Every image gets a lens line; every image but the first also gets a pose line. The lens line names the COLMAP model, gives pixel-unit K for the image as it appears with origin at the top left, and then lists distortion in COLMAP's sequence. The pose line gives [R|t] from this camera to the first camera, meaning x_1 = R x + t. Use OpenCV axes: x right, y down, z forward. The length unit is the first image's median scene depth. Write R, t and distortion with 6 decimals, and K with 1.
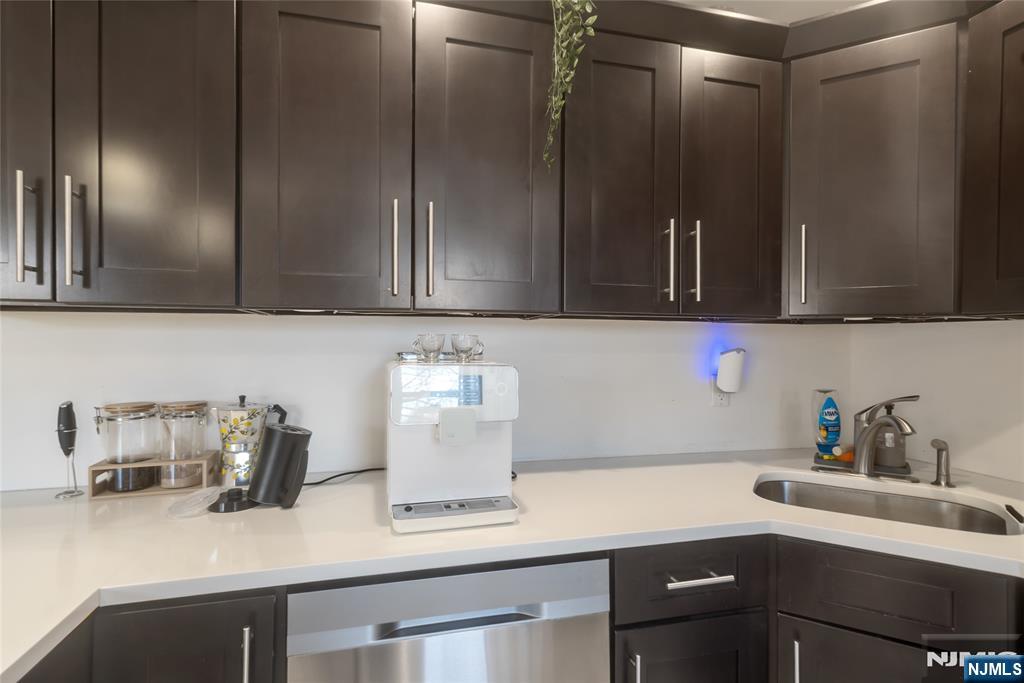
lens RADIAL K [[526.0, 0, 513.5], [0, 526.0, 340.5], [0, 0, 1]] dist [0.011216, 0.000391]
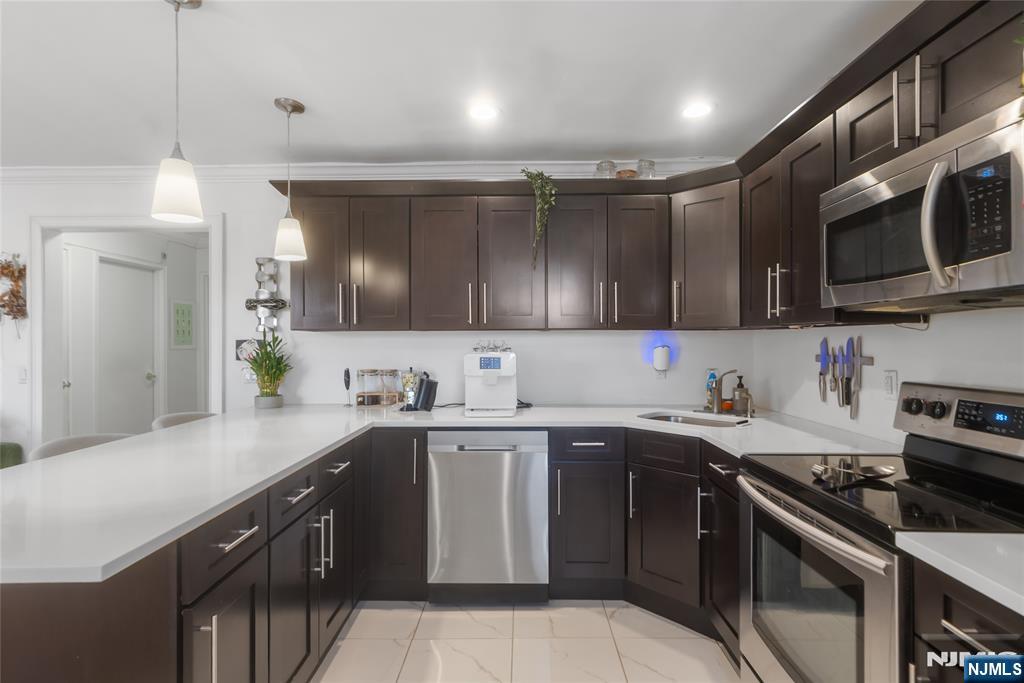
lens RADIAL K [[526.0, 0, 503.7], [0, 526.0, 334.6], [0, 0, 1]] dist [0.011216, 0.000391]
pose [[0.959756, -0.009672, -0.280668, 0.518825], [0.007101, 0.999923, -0.010177, -0.009295], [0.280745, 0.007775, 0.959751, -1.090570]]
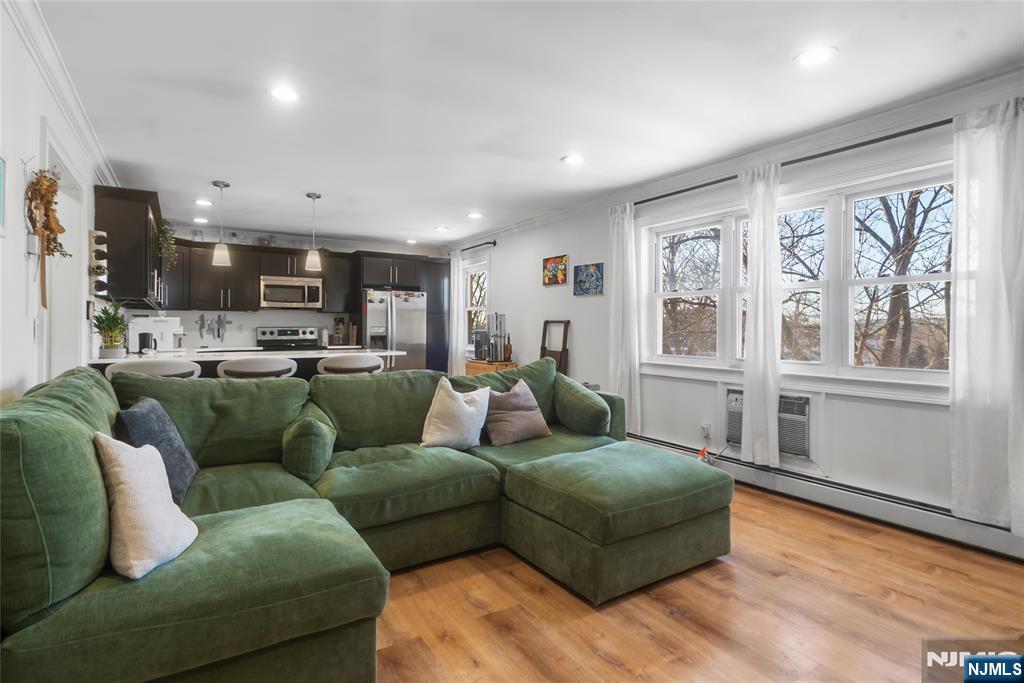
lens RADIAL K [[526.0, 0, 517.8], [0, 526.0, 322.8], [0, 0, 1]] dist [0.011216, 0.000391]
pose [[-0.308467, 0.010045, 0.951182, -4.416995], [-0.000797, 0.999941, -0.010819, 0.113310], [-0.951235, -0.004095, -0.308440, -0.337650]]
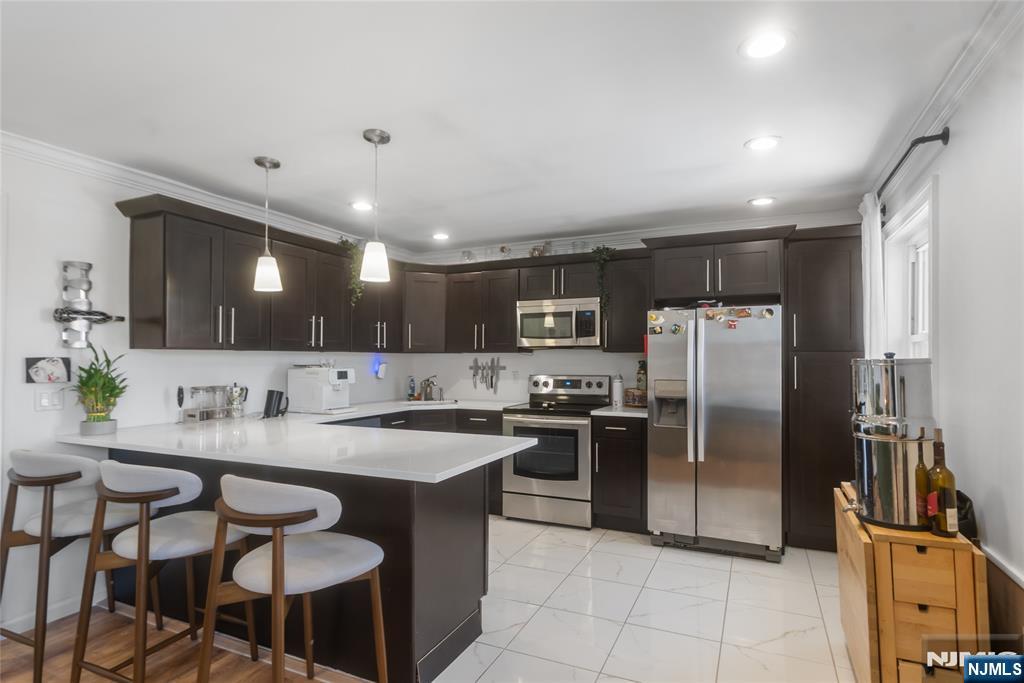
lens RADIAL K [[526.0, 0, 517.7], [0, 526.0, 348.9], [0, 0, 1]] dist [0.011216, 0.000391]
pose [[0.635806, 0.011946, 0.771756, -1.656471], [0.001018, 0.999866, -0.016316, -0.014978], [-0.771848, 0.011159, 0.635709, -1.707093]]
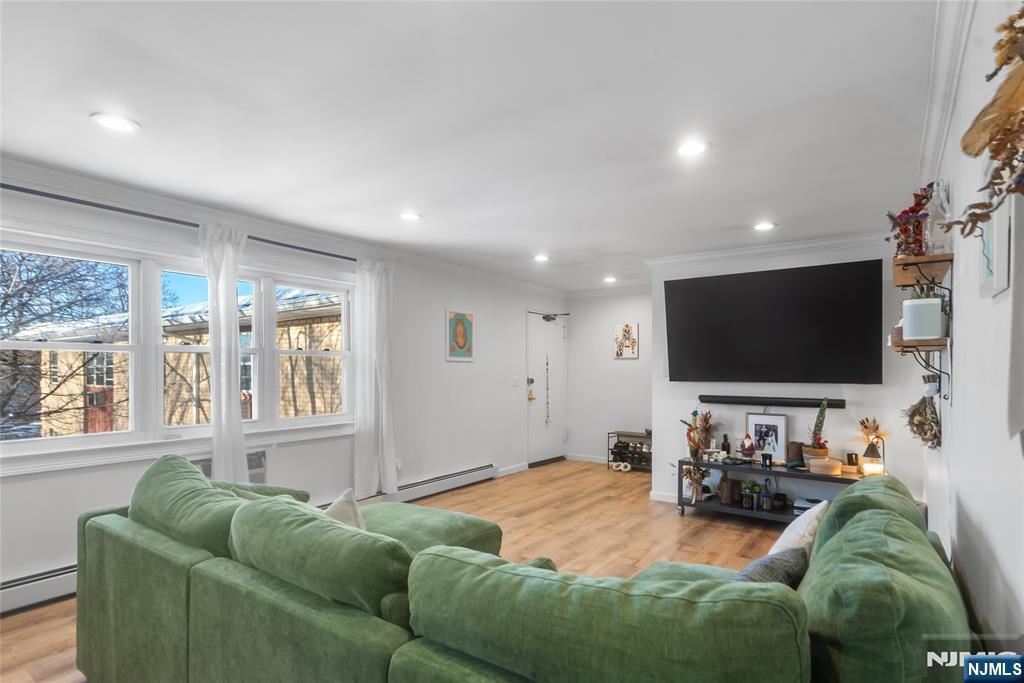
lens RADIAL K [[526.0, 0, 523.7], [0, 526.0, 369.6], [0, 0, 1]] dist [0.011216, 0.000391]
pose [[-0.762970, 0.000486, -0.646434, -1.662686], [-0.003230, 0.999984, 0.004564, -0.018004], [0.646426, 0.005570, -0.762956, 0.667839]]
